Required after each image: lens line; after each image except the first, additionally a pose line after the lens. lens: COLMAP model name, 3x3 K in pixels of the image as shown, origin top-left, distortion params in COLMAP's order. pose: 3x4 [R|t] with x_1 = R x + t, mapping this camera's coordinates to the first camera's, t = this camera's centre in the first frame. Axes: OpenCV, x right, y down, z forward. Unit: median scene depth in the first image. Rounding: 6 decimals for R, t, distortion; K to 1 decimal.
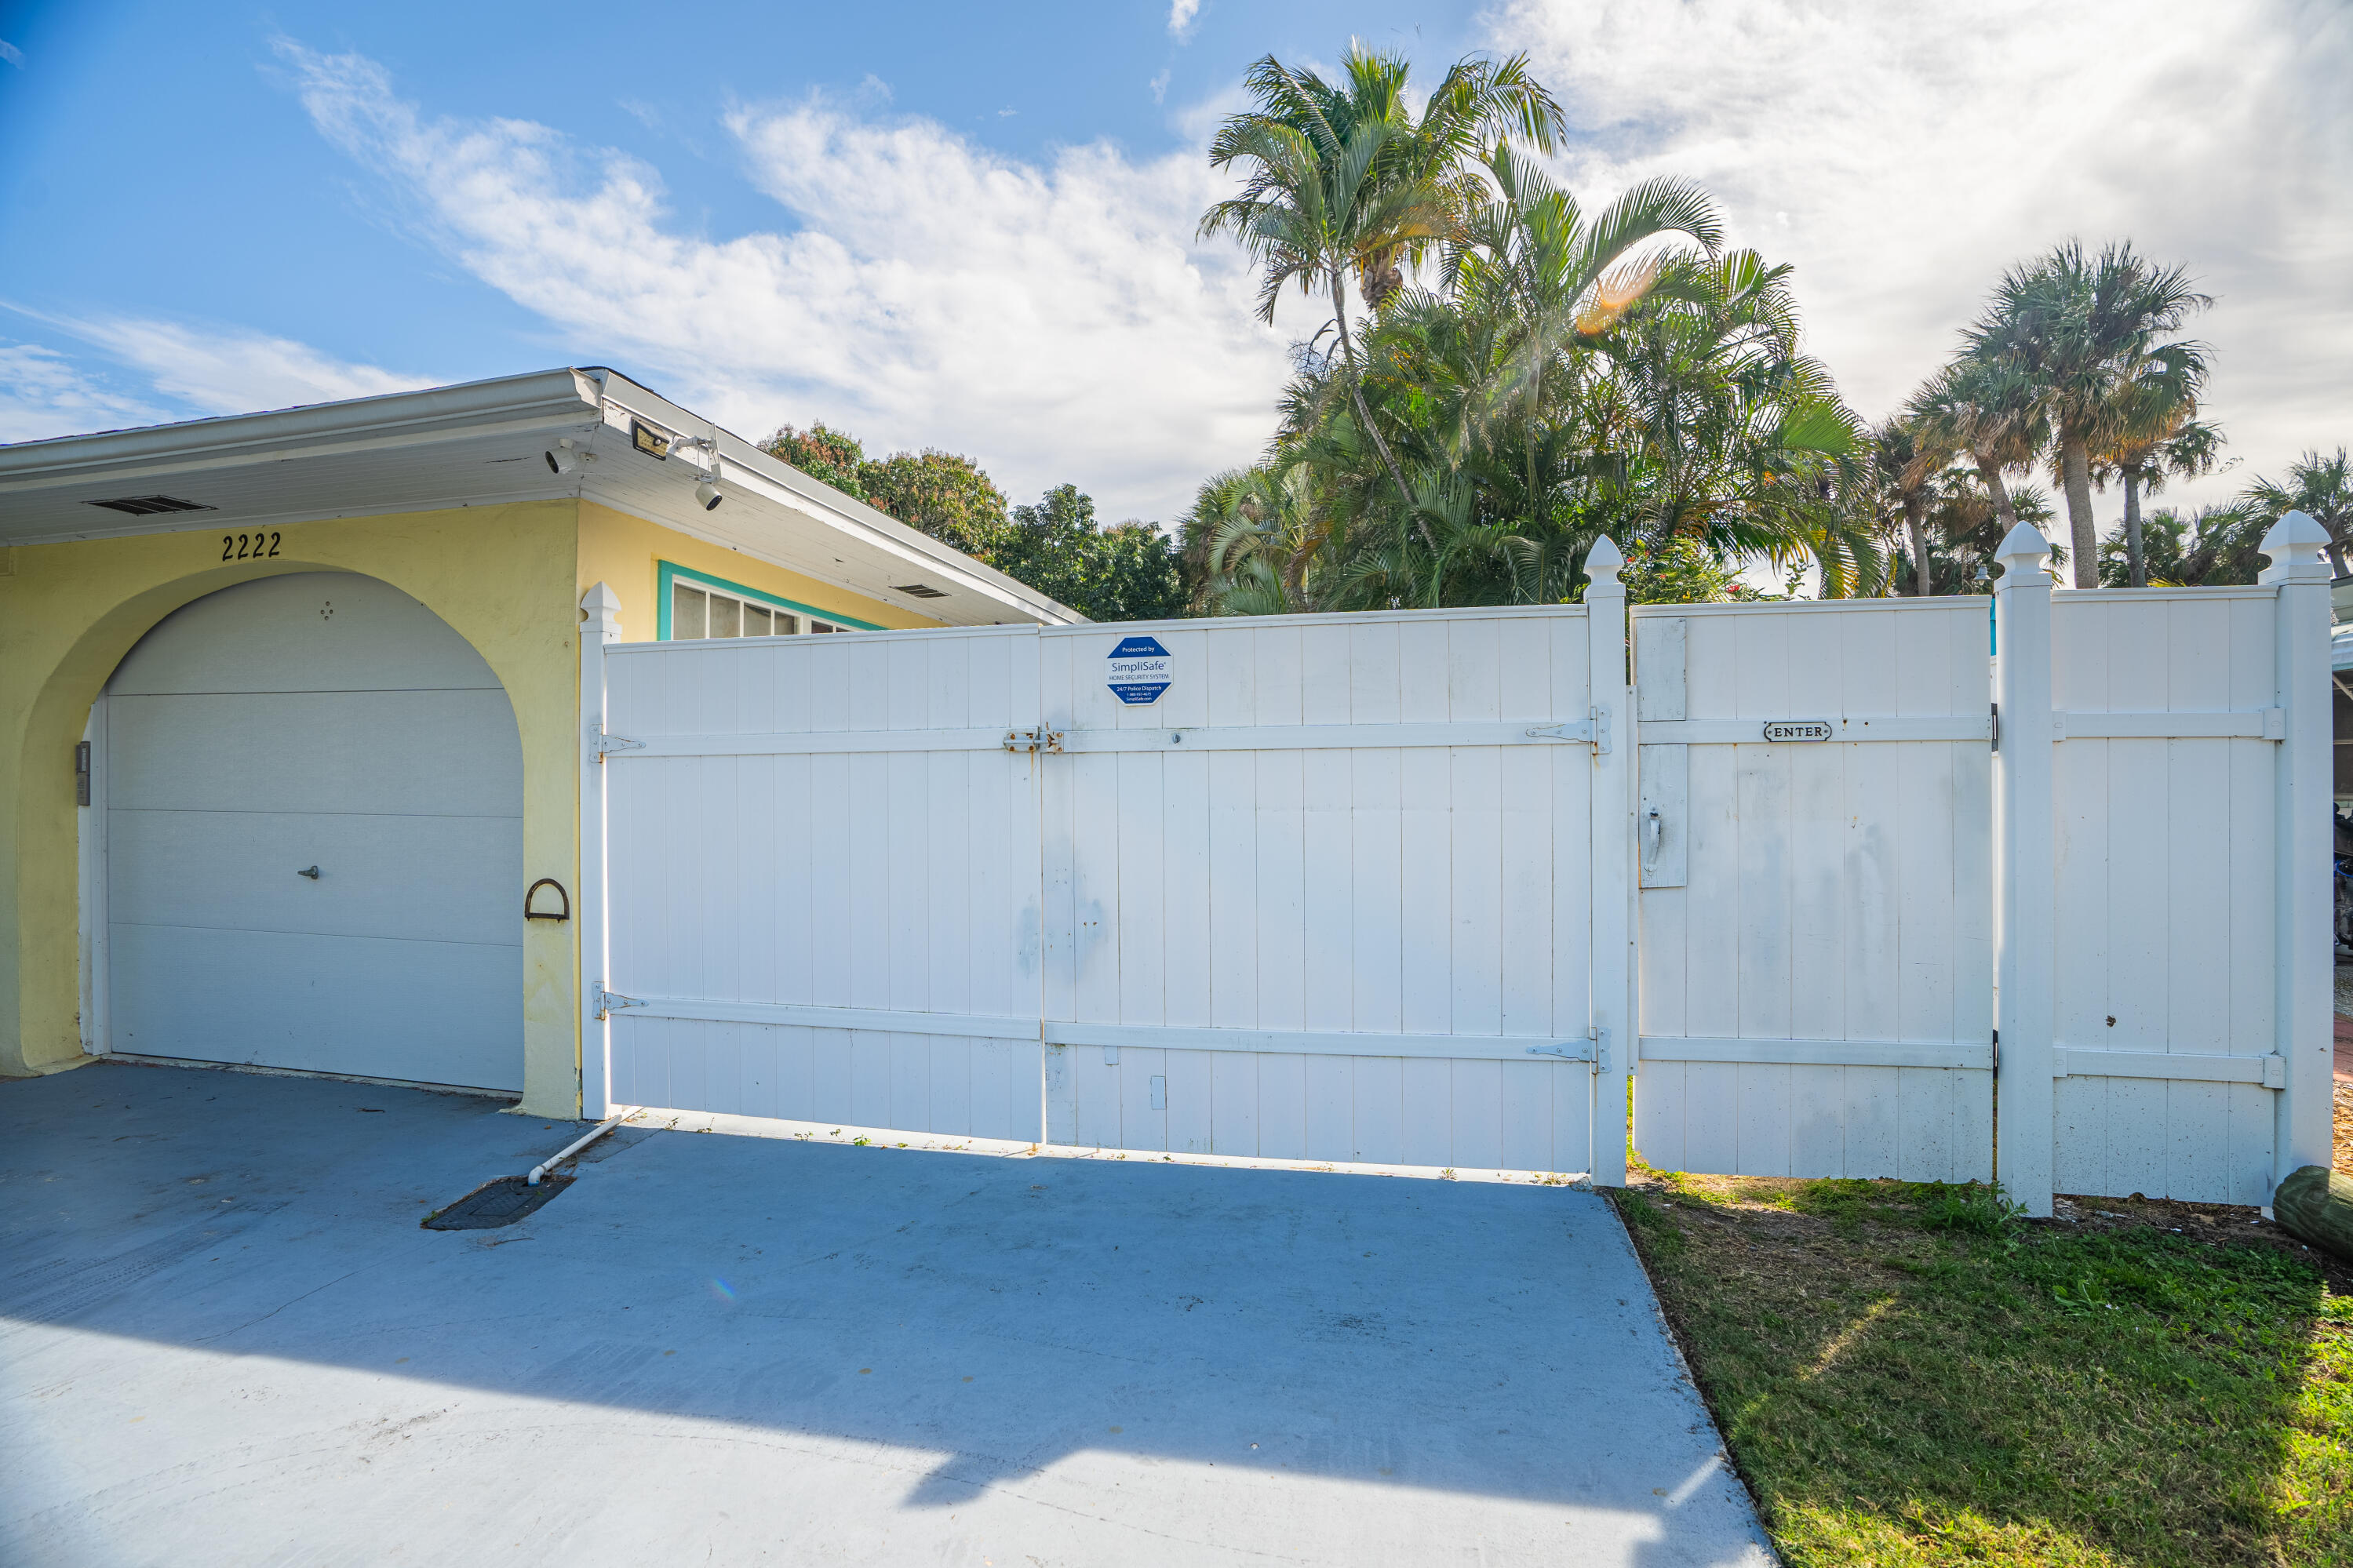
lens RADIAL K [[1098.1, 0, 1176.5], [0, 1098.1, 784.0], [0, 0, 1]] dist [-0.072785, 0.030191]
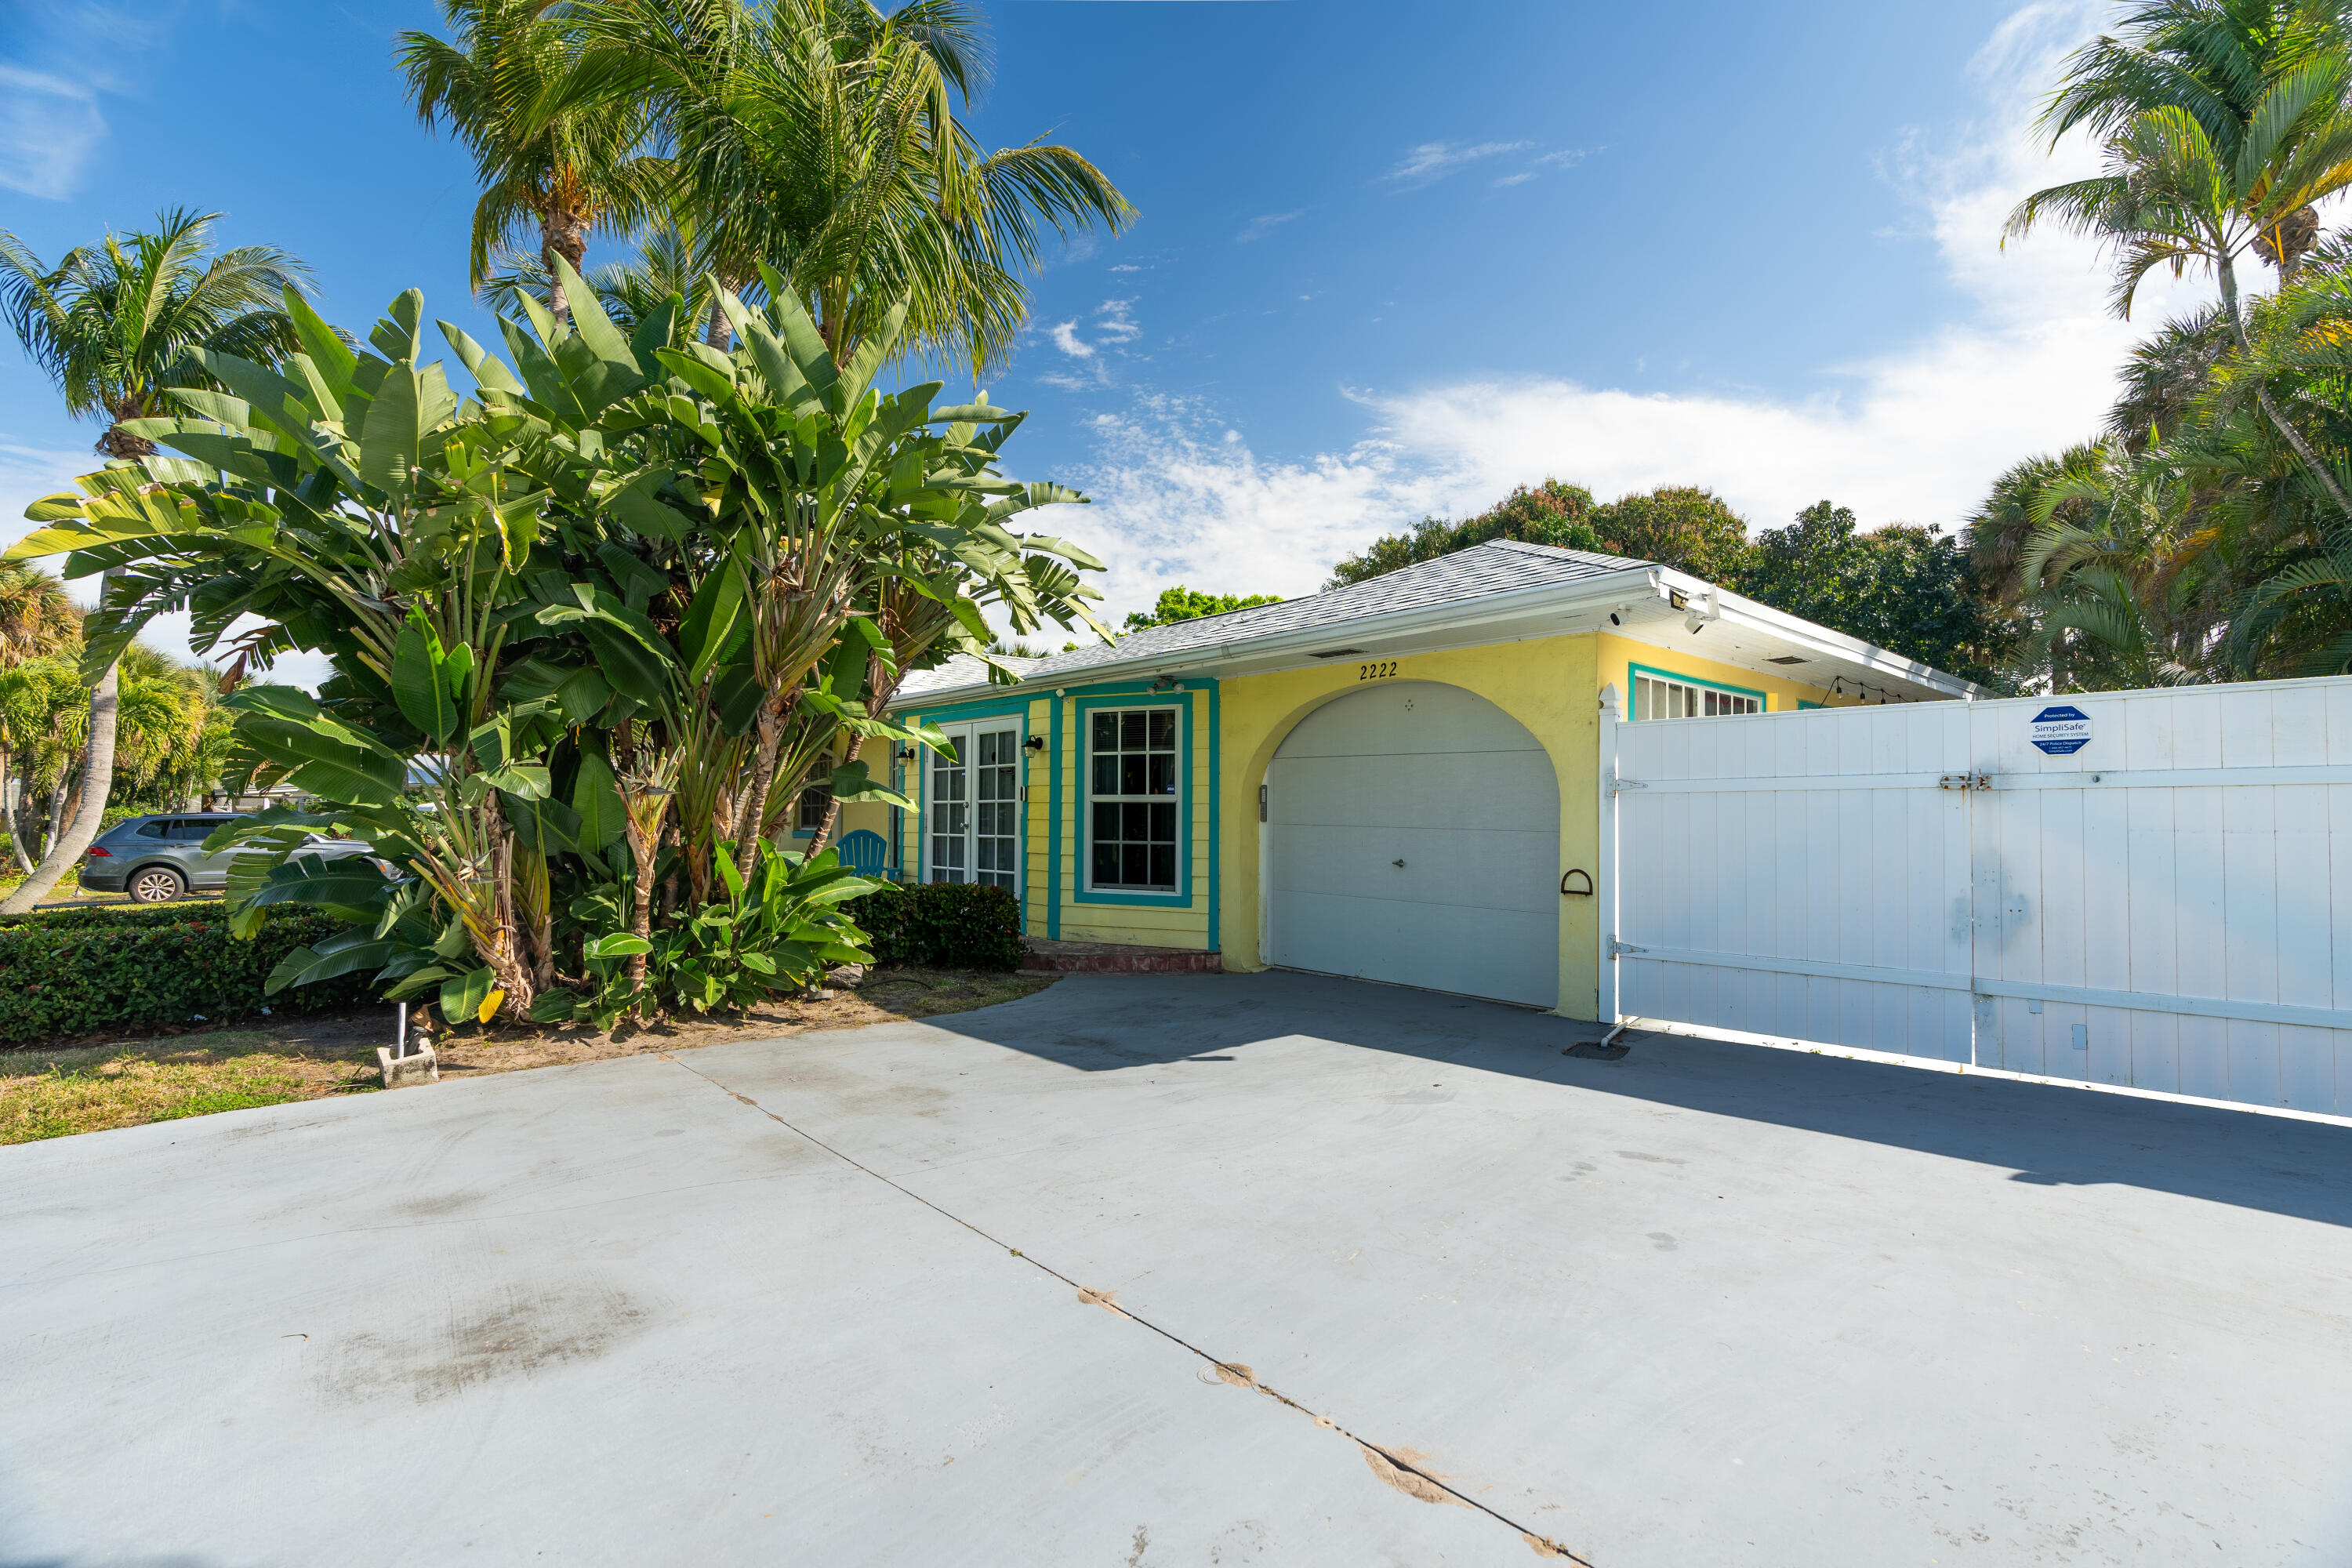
lens RADIAL K [[1079.5, 0, 1176.6], [0, 1079.5, 793.4], [0, 0, 1]] dist [-0.004523, -0.000805]
pose [[0.813453, -0.003502, -0.581620, -0.116974], [-0.009663, 0.999762, -0.019535, 0.010730], [0.581550, 0.021511, 0.813226, -0.585240]]
